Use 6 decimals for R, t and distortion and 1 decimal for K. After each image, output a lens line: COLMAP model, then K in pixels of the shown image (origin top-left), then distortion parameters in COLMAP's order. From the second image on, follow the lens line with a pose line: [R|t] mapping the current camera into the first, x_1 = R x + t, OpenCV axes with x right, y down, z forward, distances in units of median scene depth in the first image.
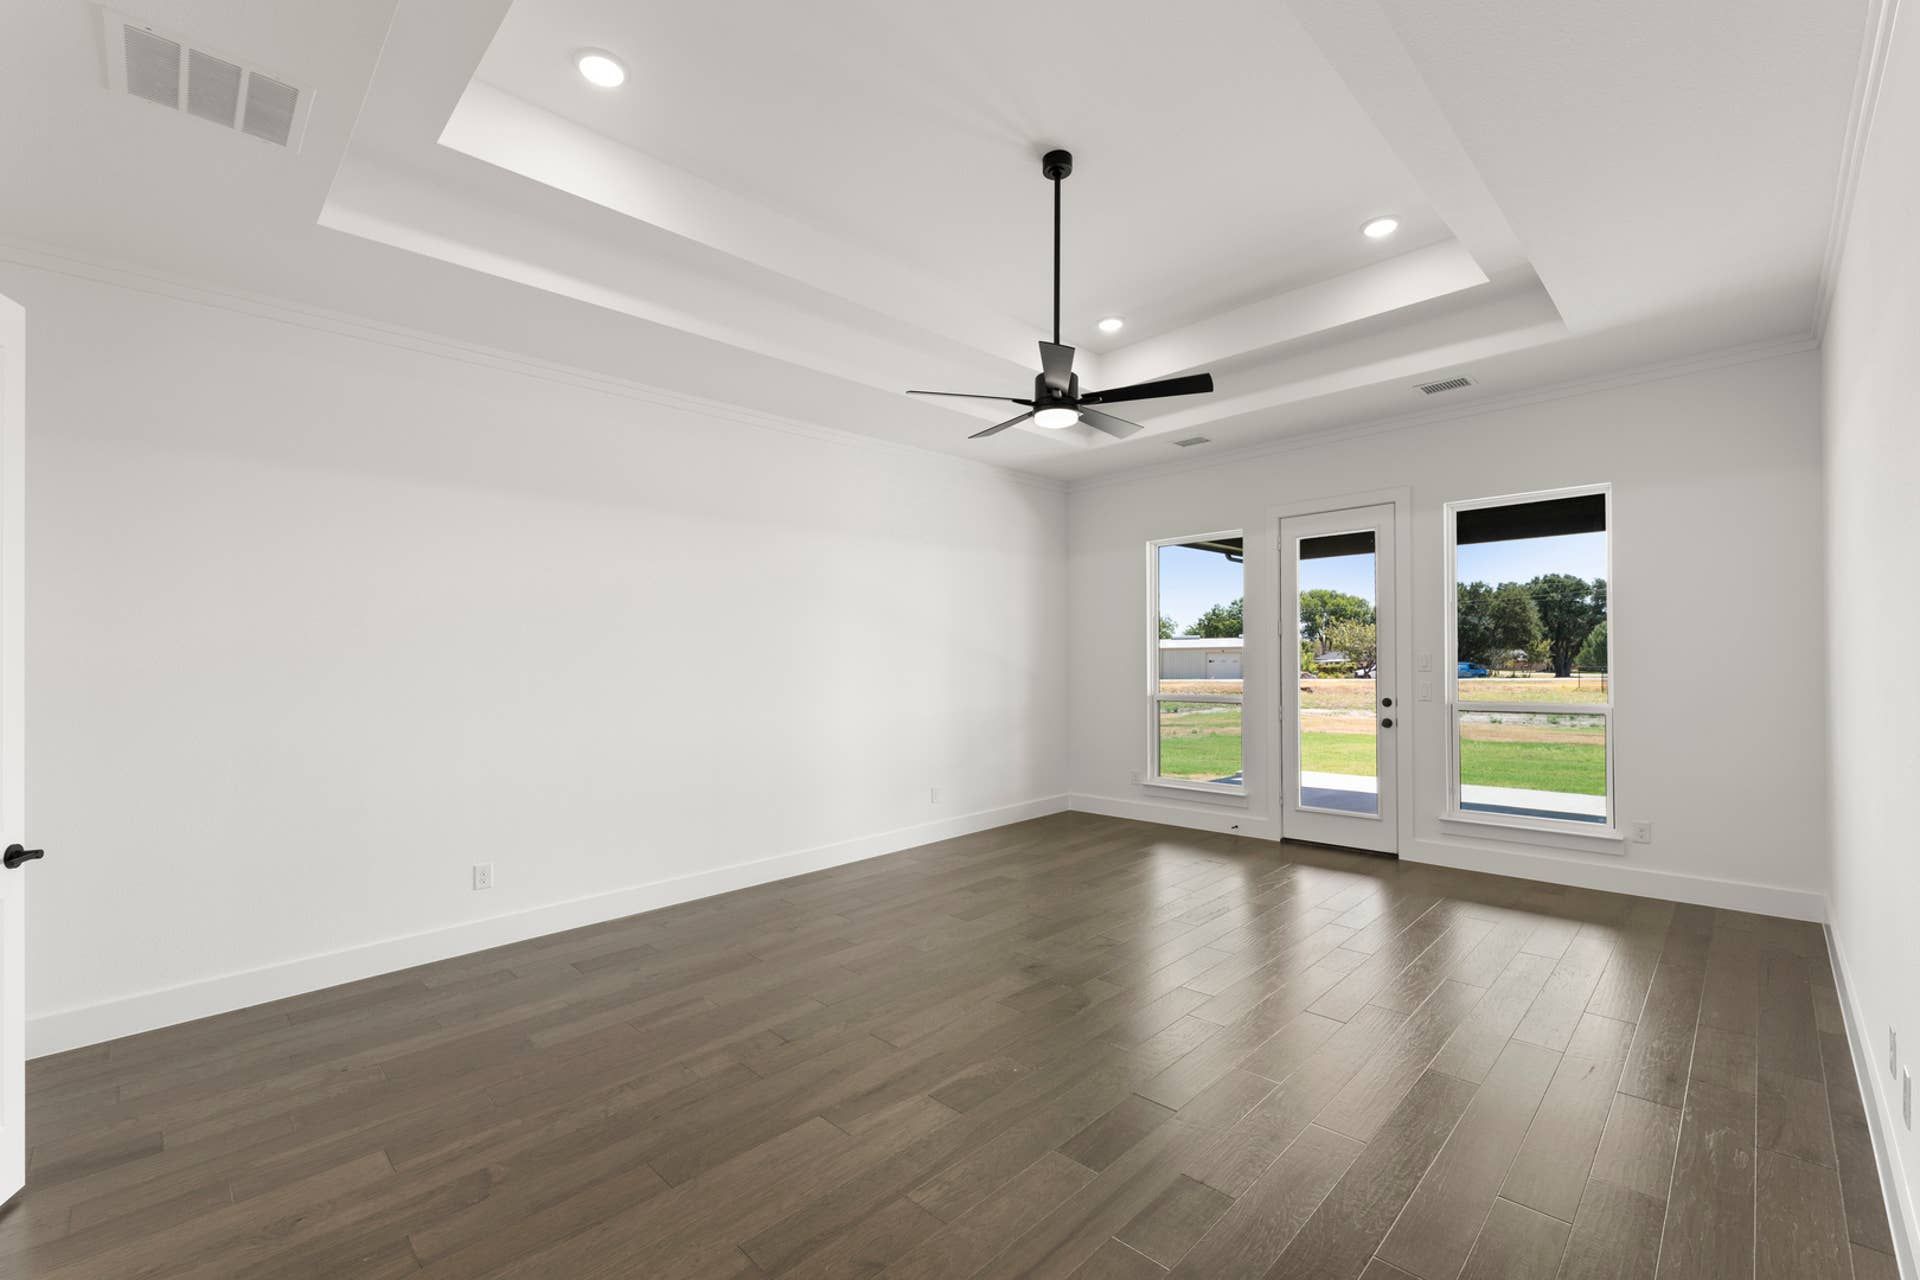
lens RADIAL K [[805.2, 0, 967.6], [0, 805.2, 648.0], [0, 0, 1]] dist [0.001917, -0.000413]
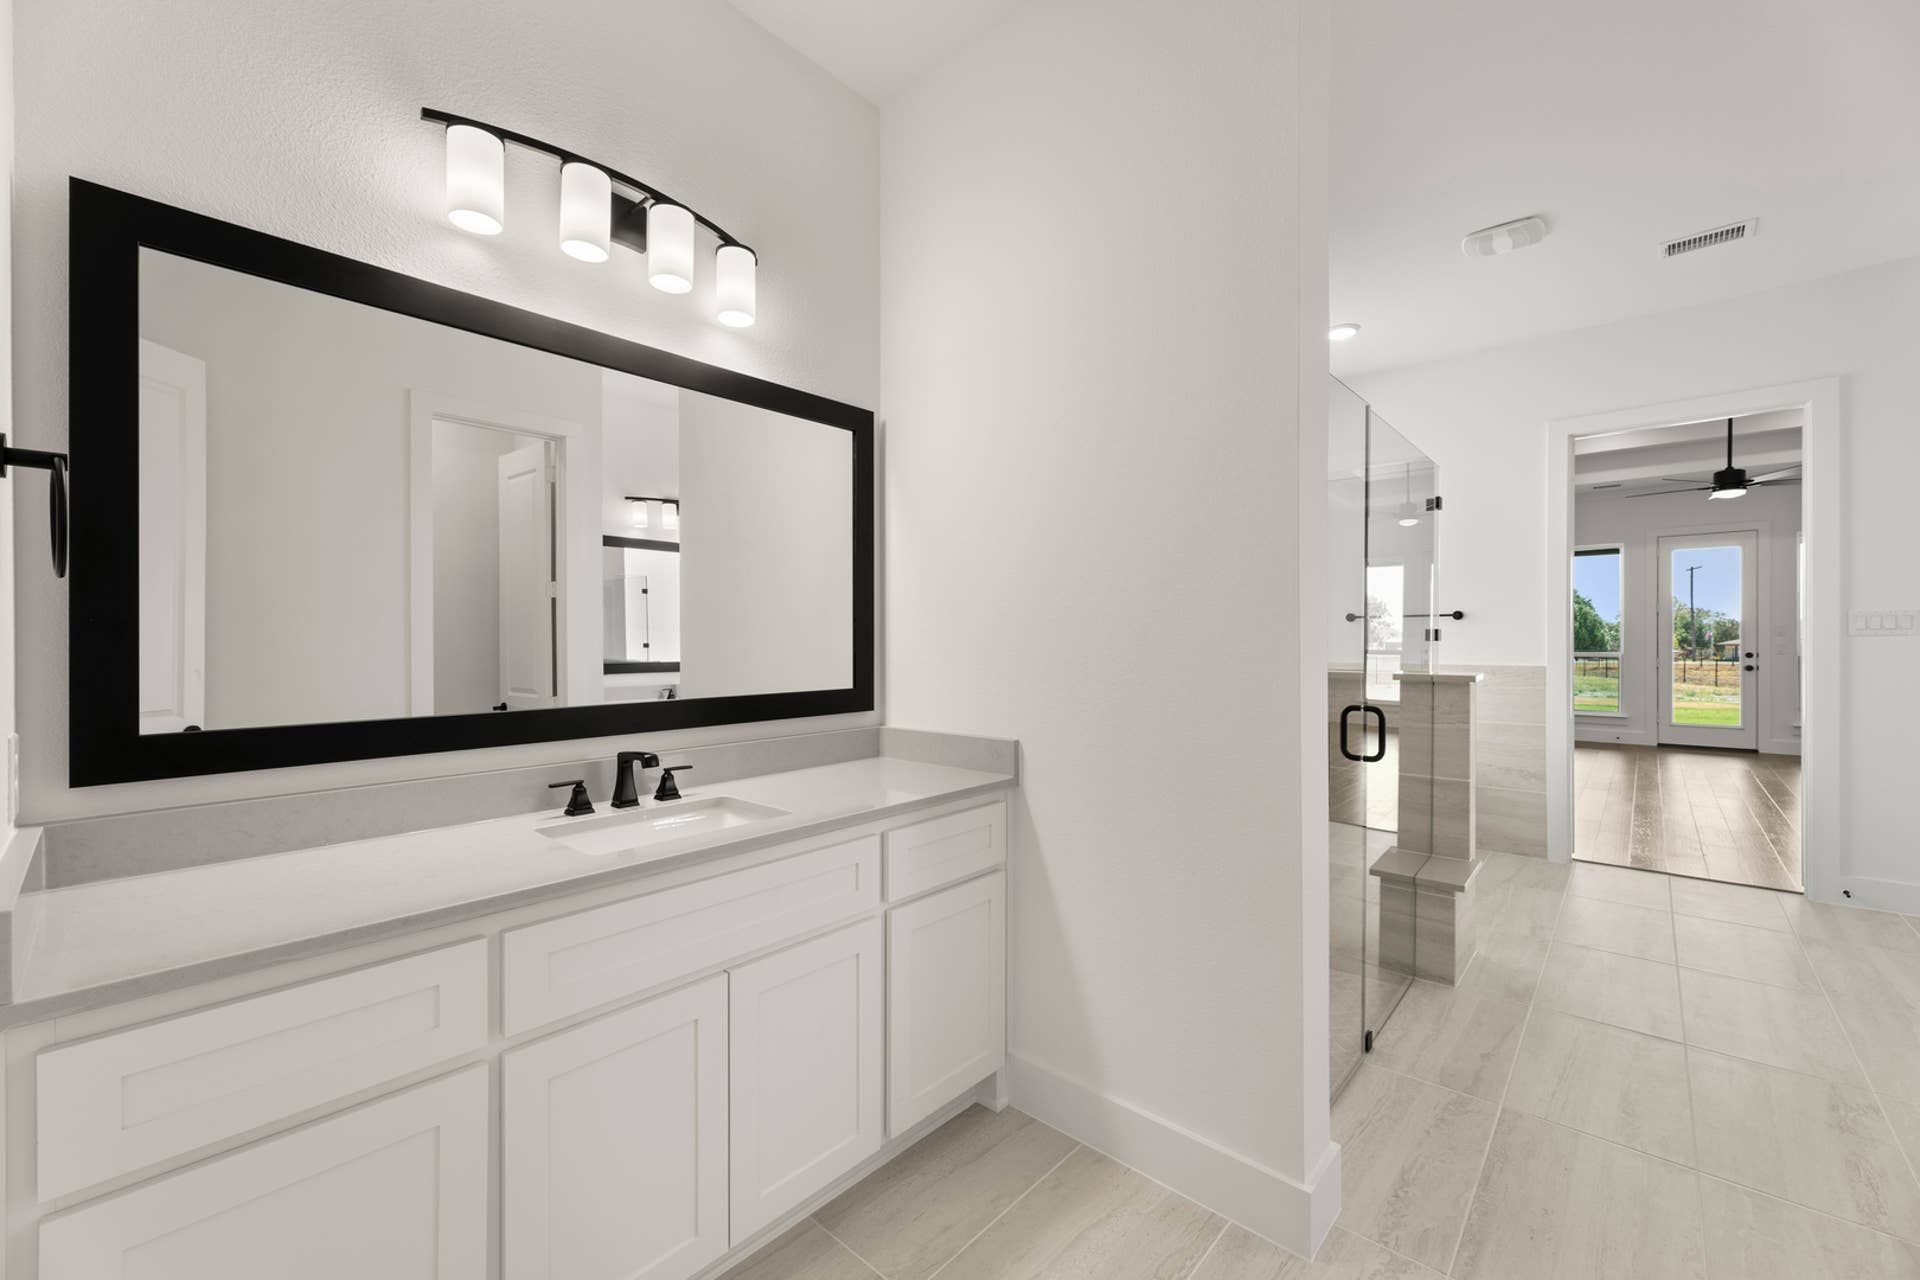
lens RADIAL K [[763.1, 0, 964.2], [0, 763.1, 647.6], [0, 0, 1]] dist [0.004730, 0.000400]
pose [[0.999019, 0.006690, 0.043769, -1.098753], [-0.007669, 0.999724, 0.022219, 0.030327], [-0.043608, -0.022533, 0.998795, -0.448899]]
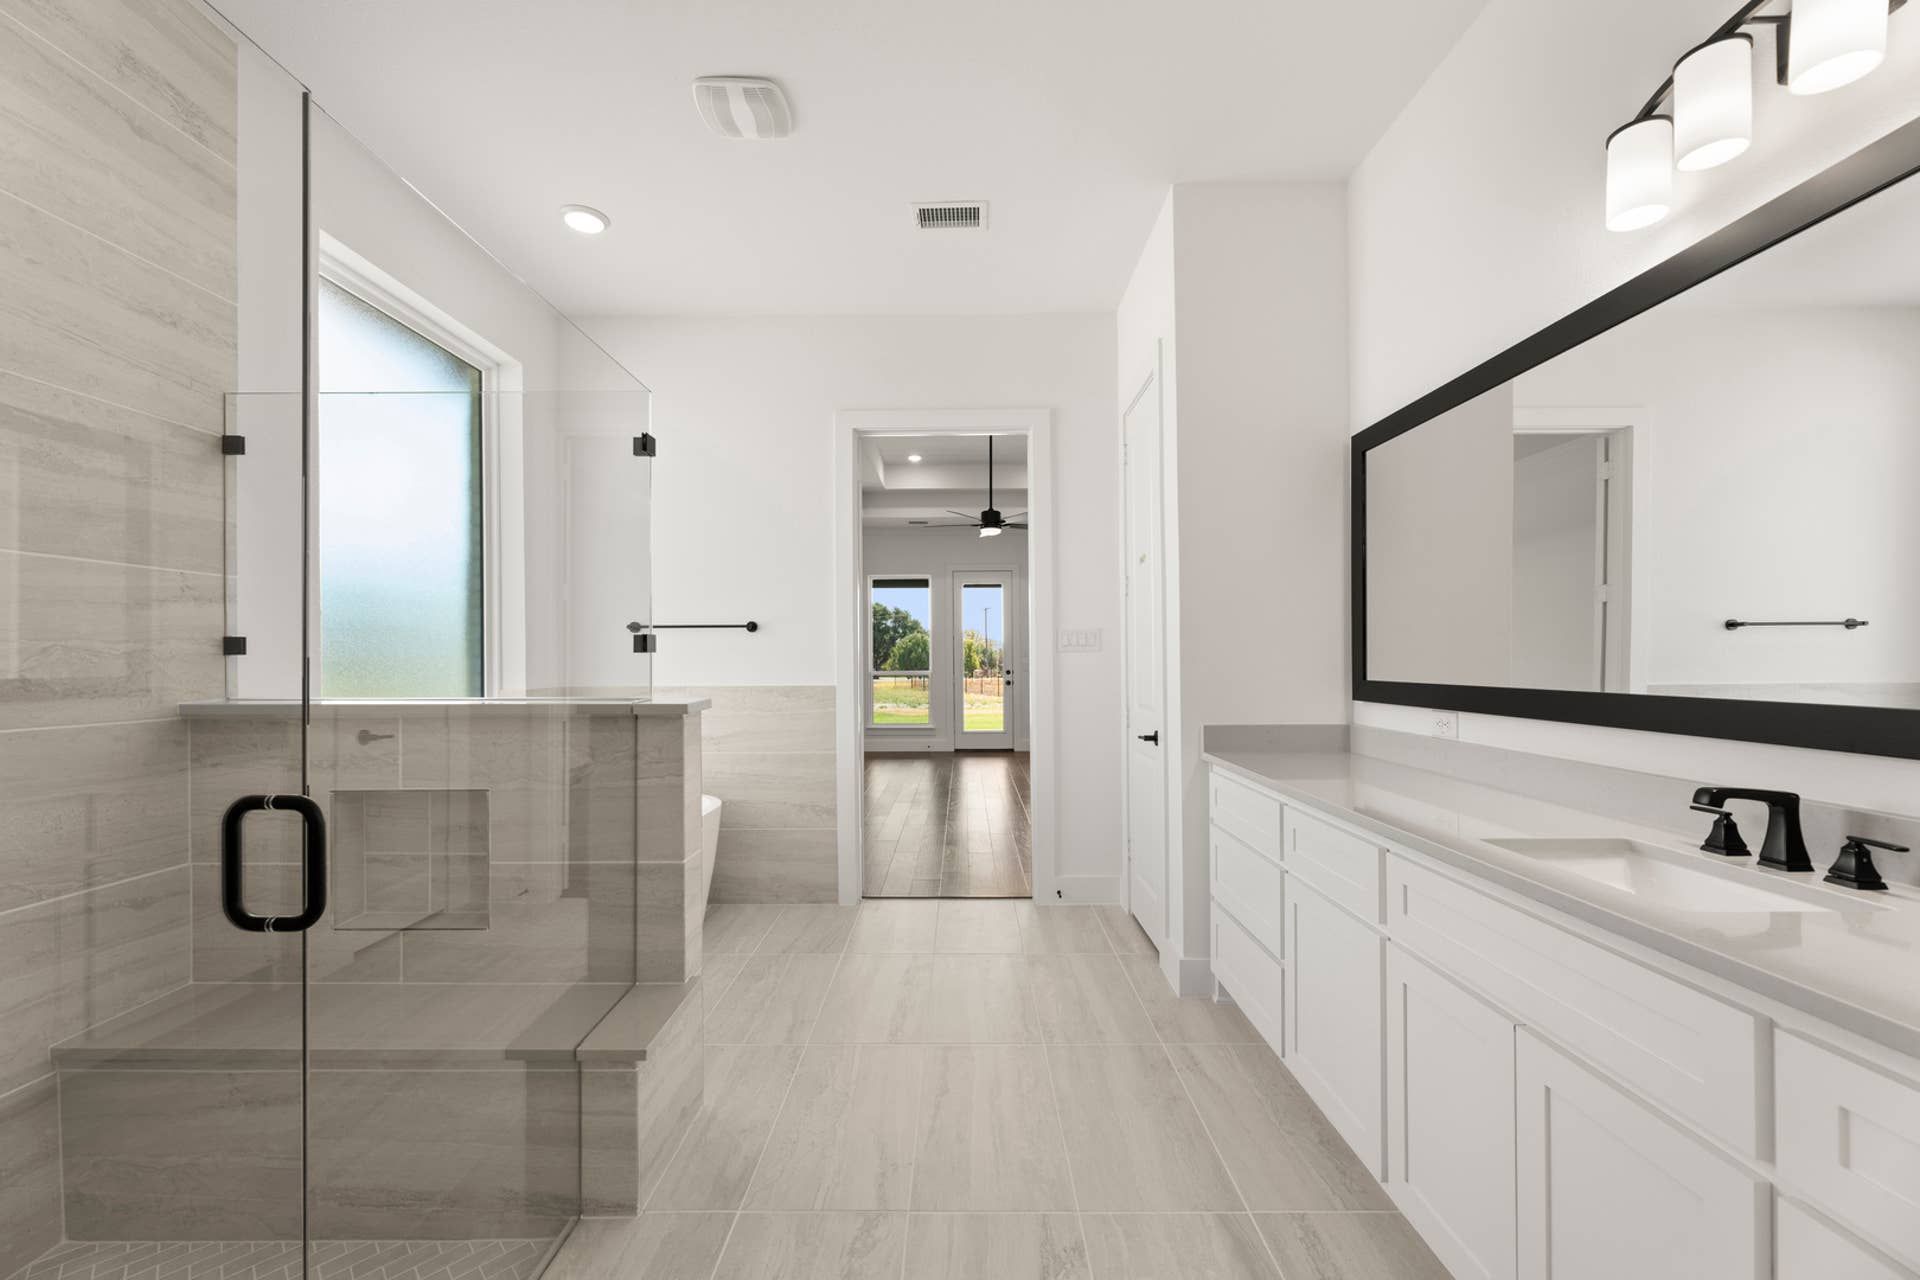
lens RADIAL K [[763.1, 0, 961.4], [0, 763.1, 659.1], [0, 0, 1]] dist [0.004730, 0.000400]
pose [[0.719786, 0.008884, 0.694139, -0.853037], [-0.011753, 0.999931, -0.000611, 0.037619], [-0.694096, -0.007718, 0.719841, -0.259031]]
